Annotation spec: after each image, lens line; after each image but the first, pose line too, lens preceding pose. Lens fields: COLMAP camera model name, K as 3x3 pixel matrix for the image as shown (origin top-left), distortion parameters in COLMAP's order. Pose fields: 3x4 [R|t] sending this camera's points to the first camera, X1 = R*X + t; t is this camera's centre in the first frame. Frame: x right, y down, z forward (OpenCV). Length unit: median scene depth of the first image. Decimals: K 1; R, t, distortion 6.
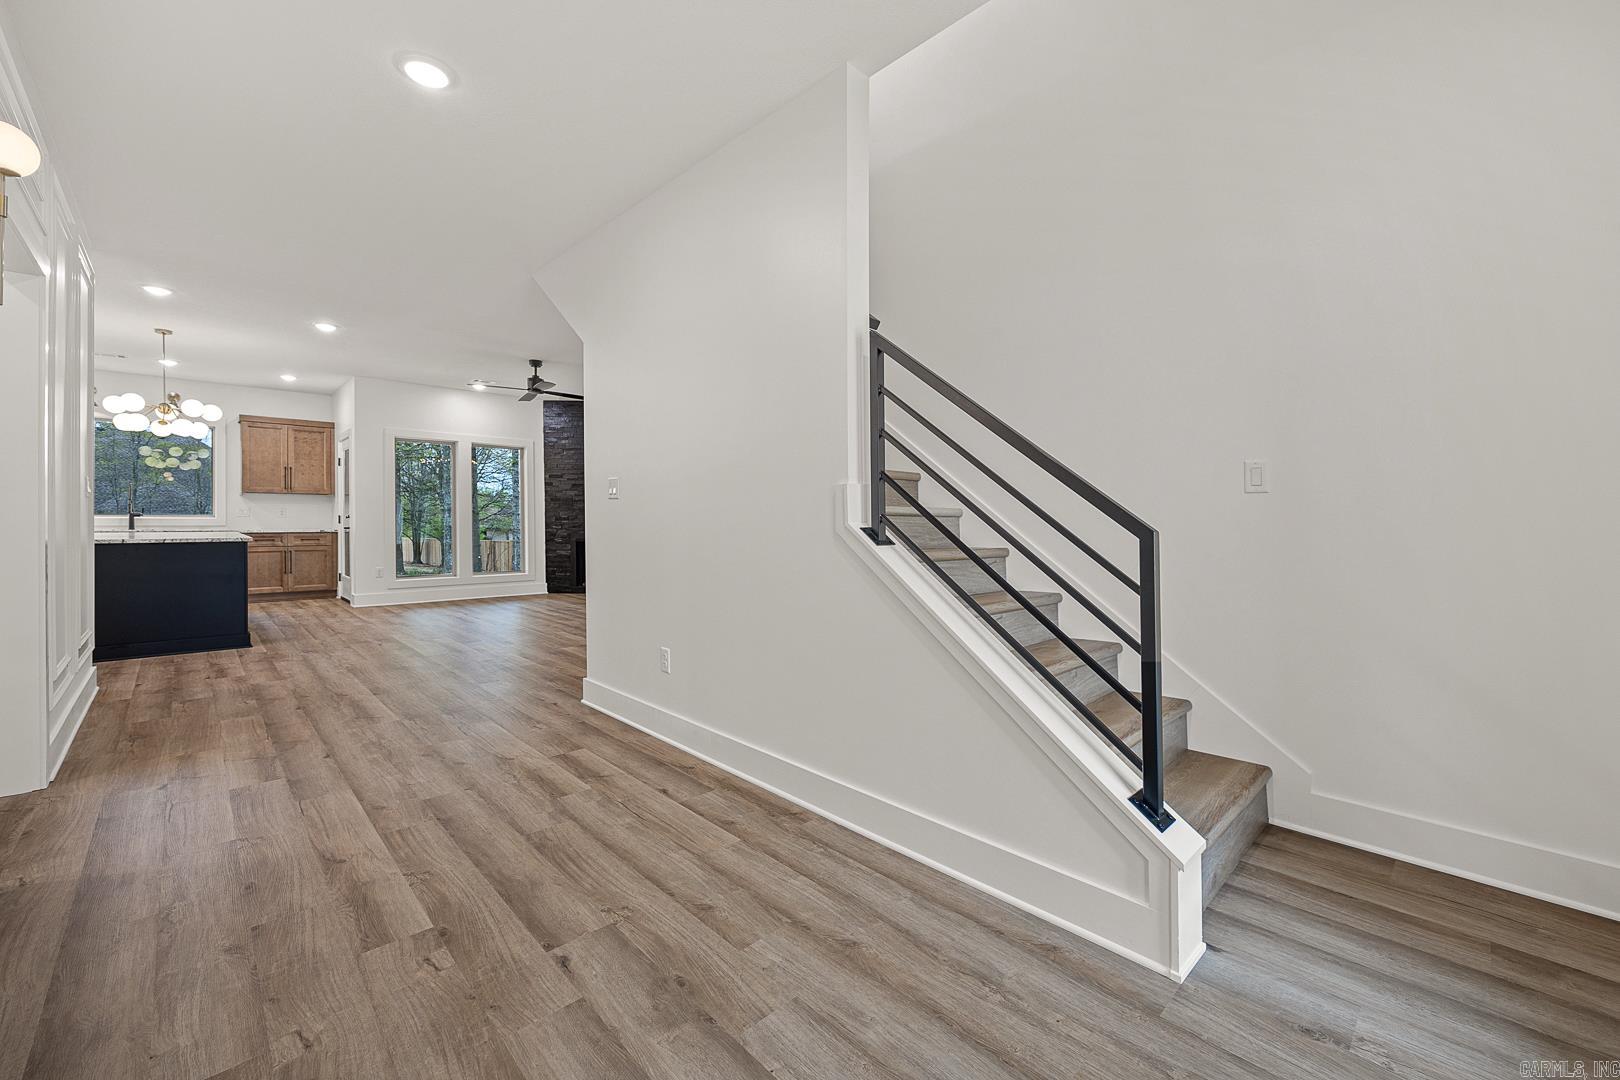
lens RADIAL K [[659.9, 0, 818.5], [0, 659.9, 527.4], [0, 0, 1]] dist [-0.002831, -0.000450]
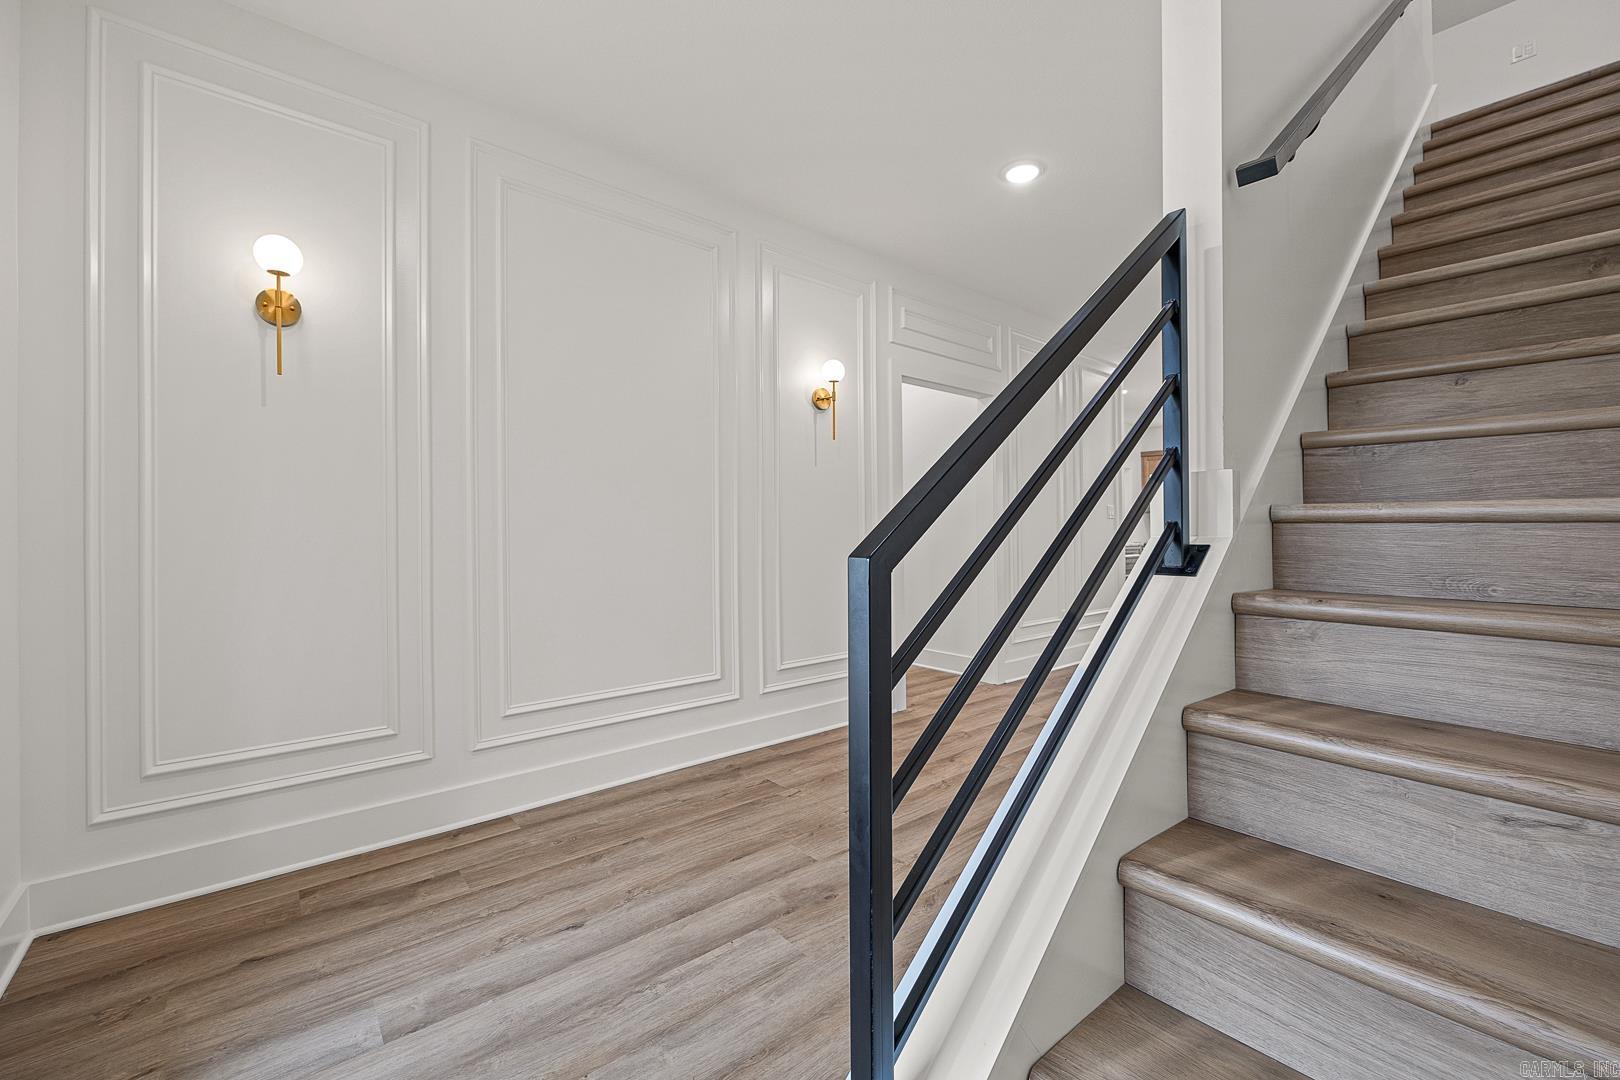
lens RADIAL K [[659.9, 0, 810.0], [0, 659.9, 529.1], [0, 0, 1]] dist [-0.002831, -0.000450]
pose [[-0.073538, 0.000330, -0.997292, 0.871418], [-0.011599, 0.999932, 0.001187, -0.015737], [0.997225, 0.011655, -0.073529, 0.862564]]
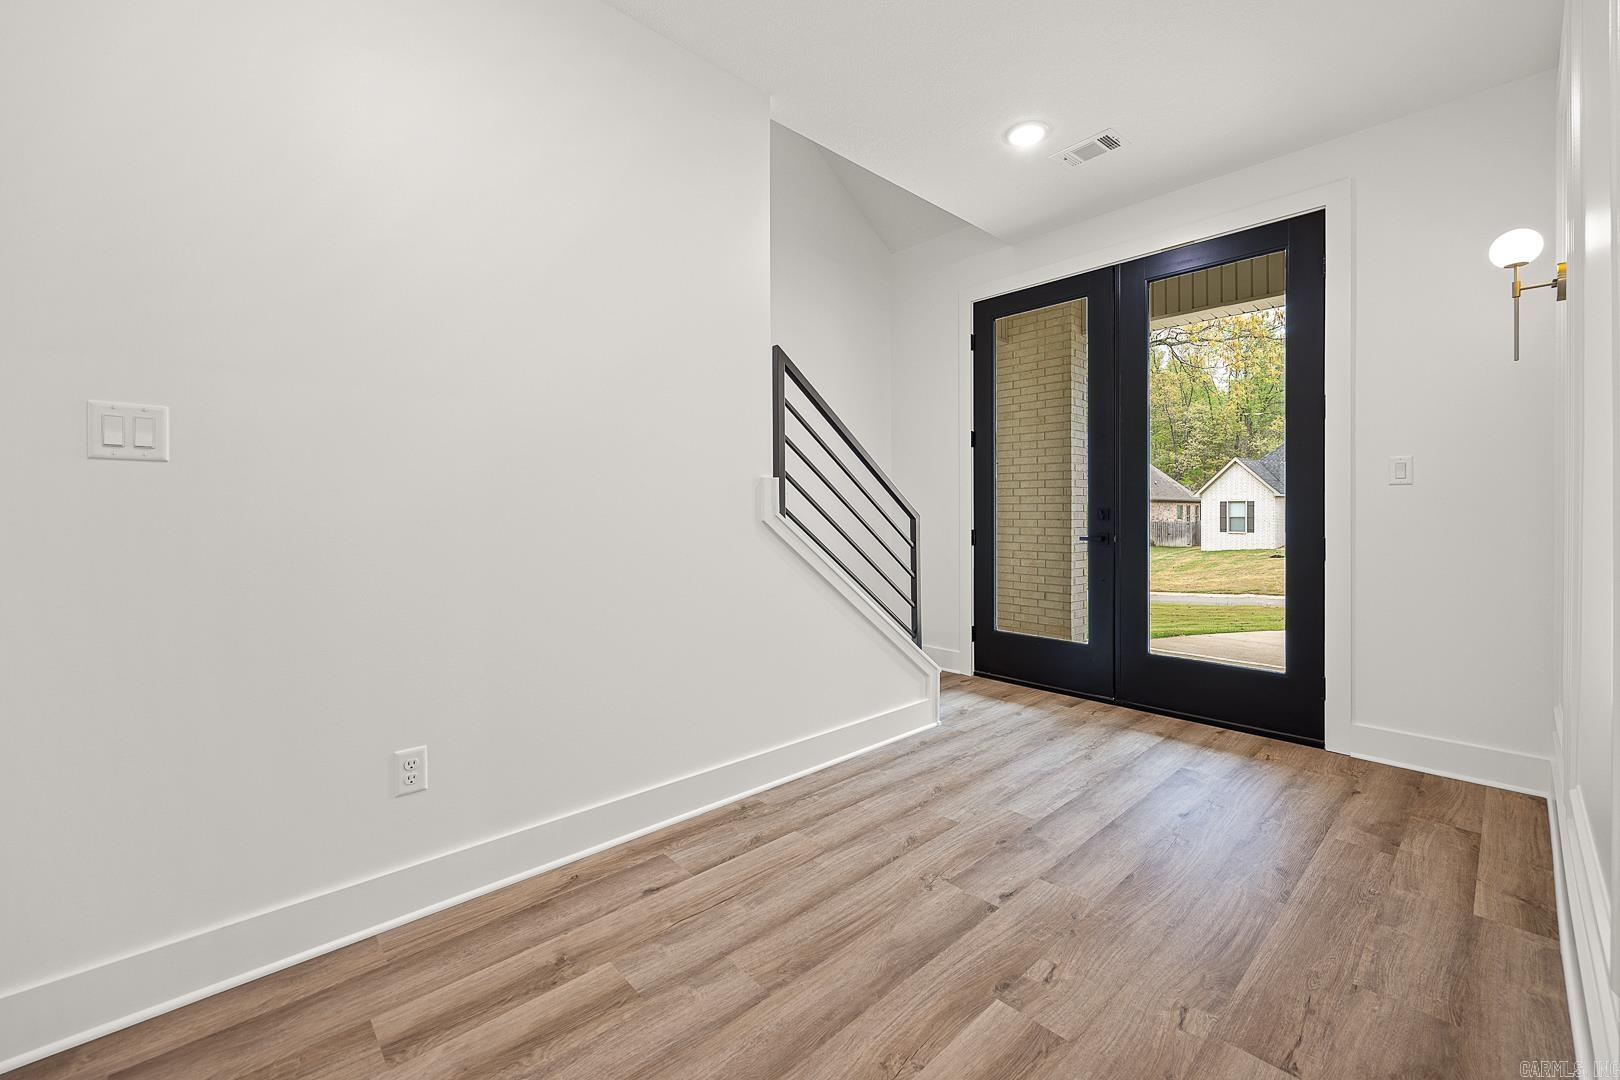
lens RADIAL K [[659.9, 0, 814.2], [0, 659.9, 514.0], [0, 0, 1]] dist [-0.002831, -0.000450]
pose [[0.009168, -0.004795, 0.999946, -1.317333], [0.017314, 0.999839, 0.004636, -0.011872], [-0.999808, 0.017271, 0.009249, 1.129438]]
